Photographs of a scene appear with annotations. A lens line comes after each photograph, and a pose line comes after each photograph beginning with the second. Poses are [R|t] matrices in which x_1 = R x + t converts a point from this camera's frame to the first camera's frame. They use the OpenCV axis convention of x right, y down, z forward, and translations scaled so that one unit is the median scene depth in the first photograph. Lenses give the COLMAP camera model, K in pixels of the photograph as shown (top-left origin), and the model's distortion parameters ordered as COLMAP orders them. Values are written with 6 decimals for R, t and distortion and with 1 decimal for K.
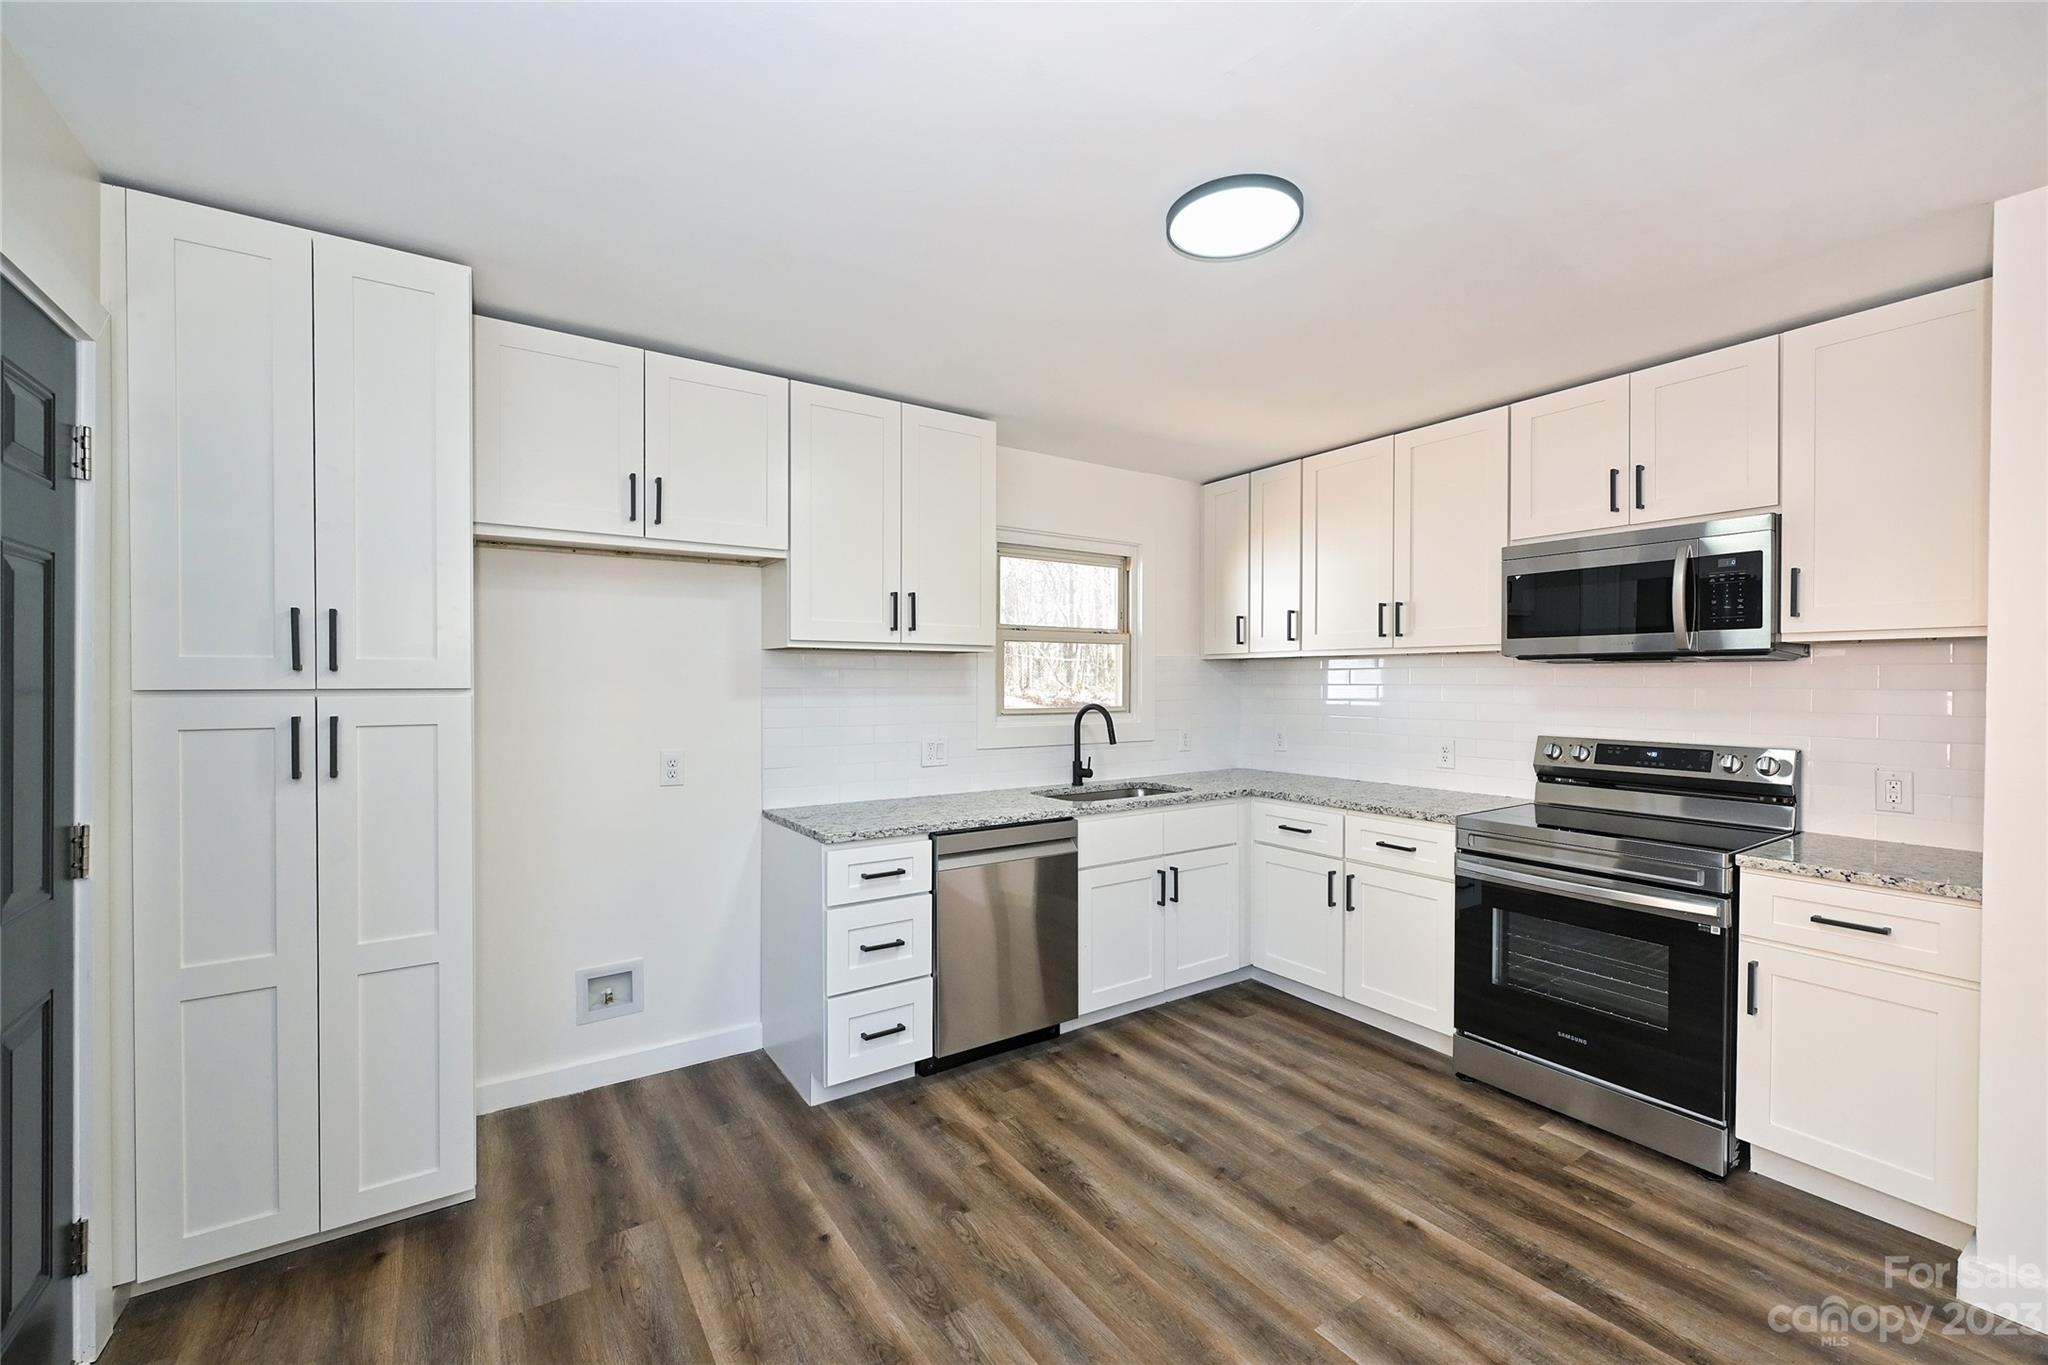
lens RADIAL K [[835.7, 0, 1018.2], [0, 835.7, 687.5], [0, 0, 1]] dist [0.000461, 0.000172]
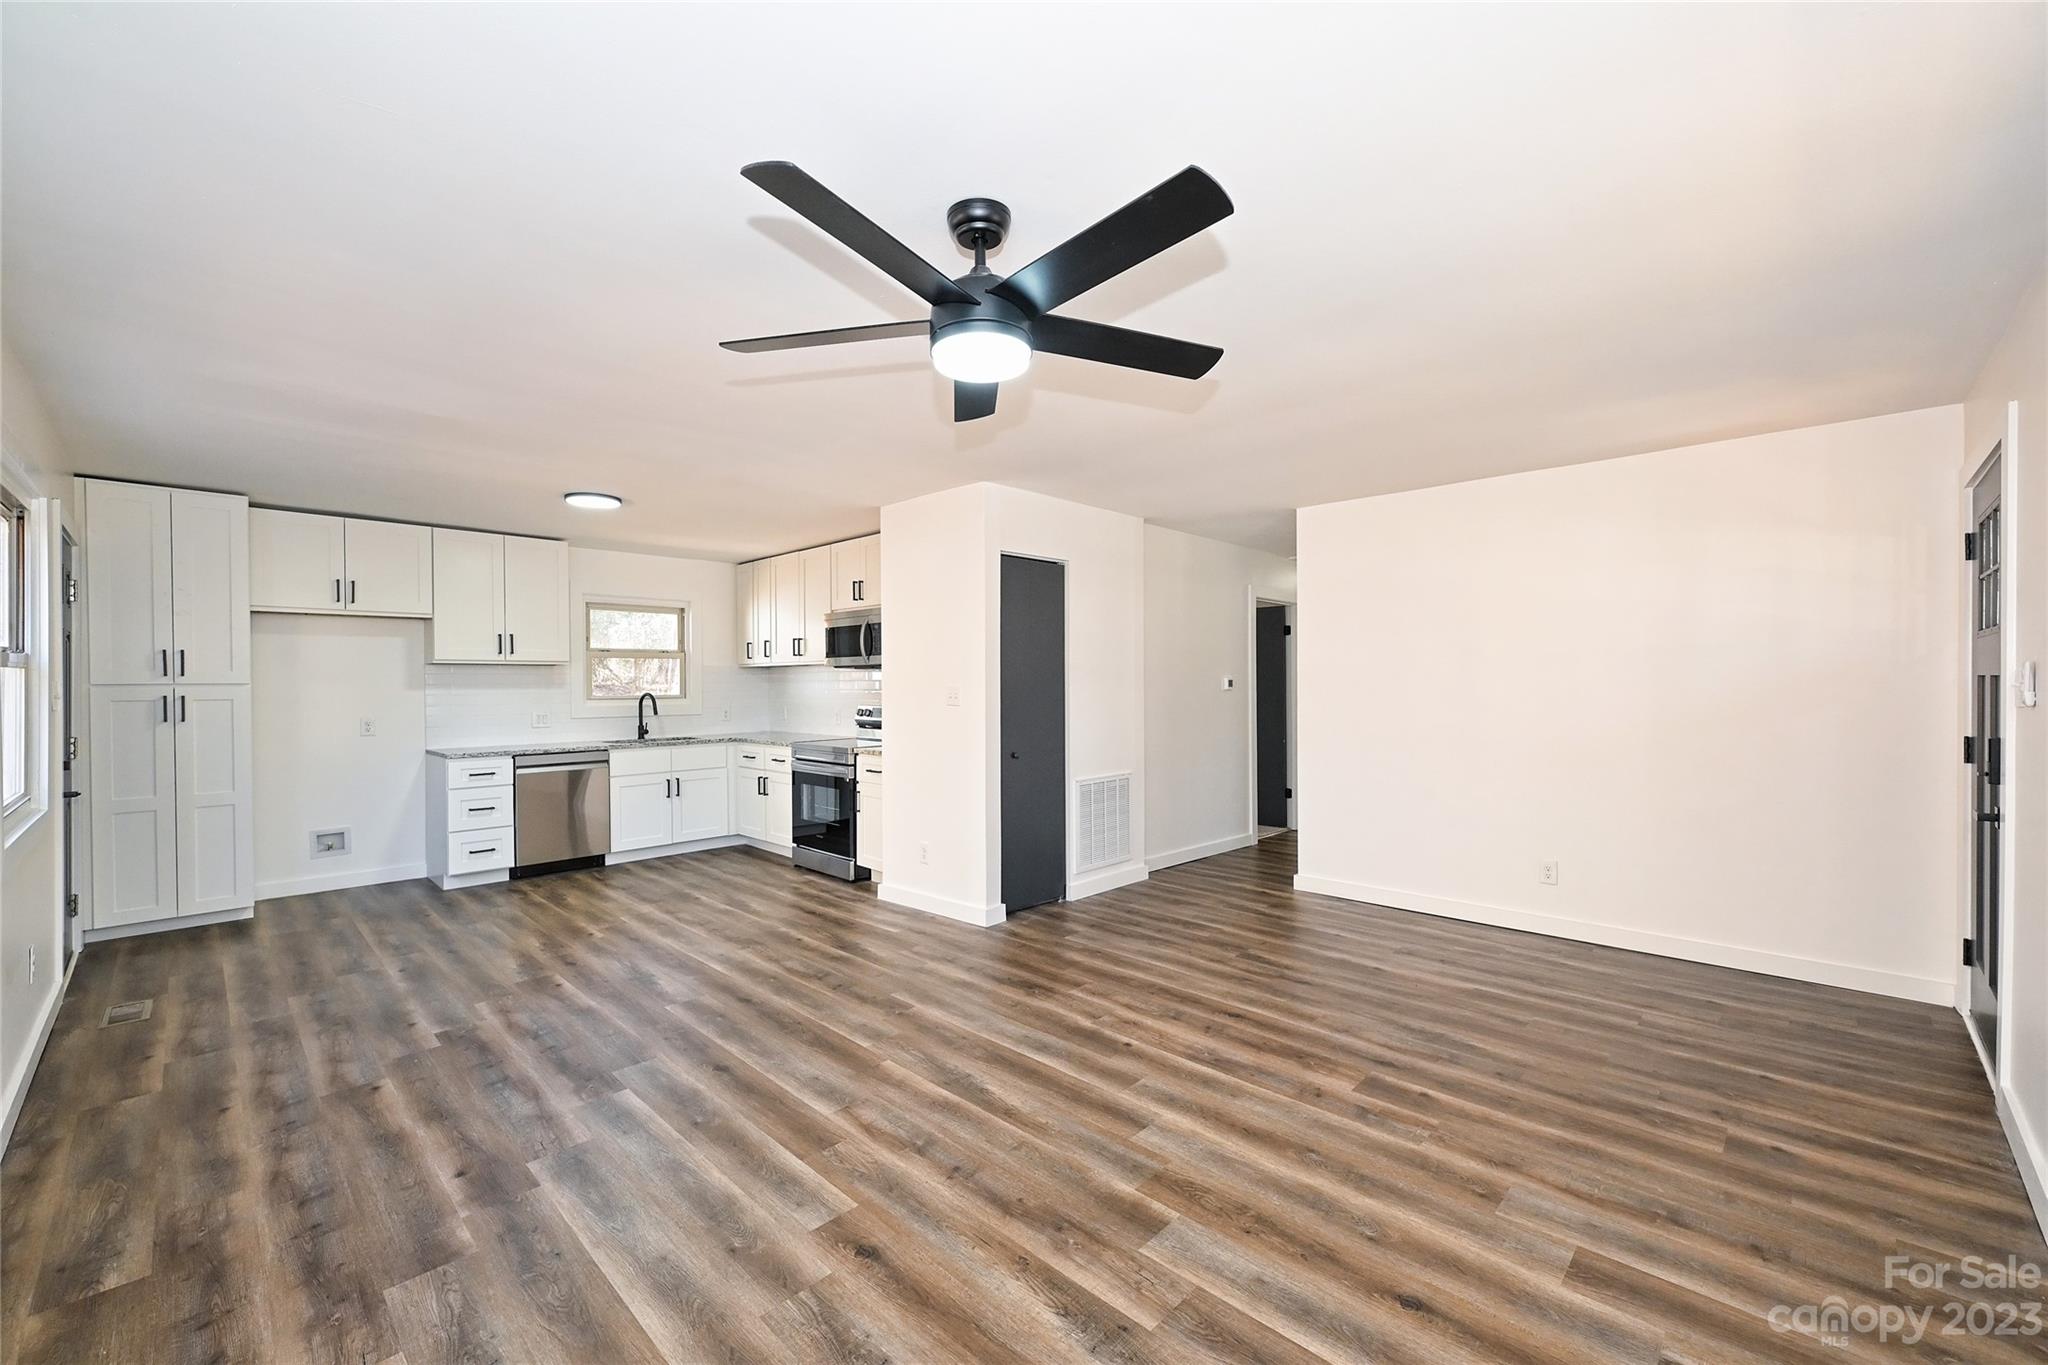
lens RADIAL K [[813.5, 0, 1017.3], [0, 813.5, 690.3], [0, 0, 1]] dist [-0.000640, -0.000045]
pose [[0.979010, -0.008329, 0.203644, 0.650146], [0.008309, 0.999965, 0.000953, 0.024444], [-0.203645, 0.000759, 0.979045, -1.101689]]
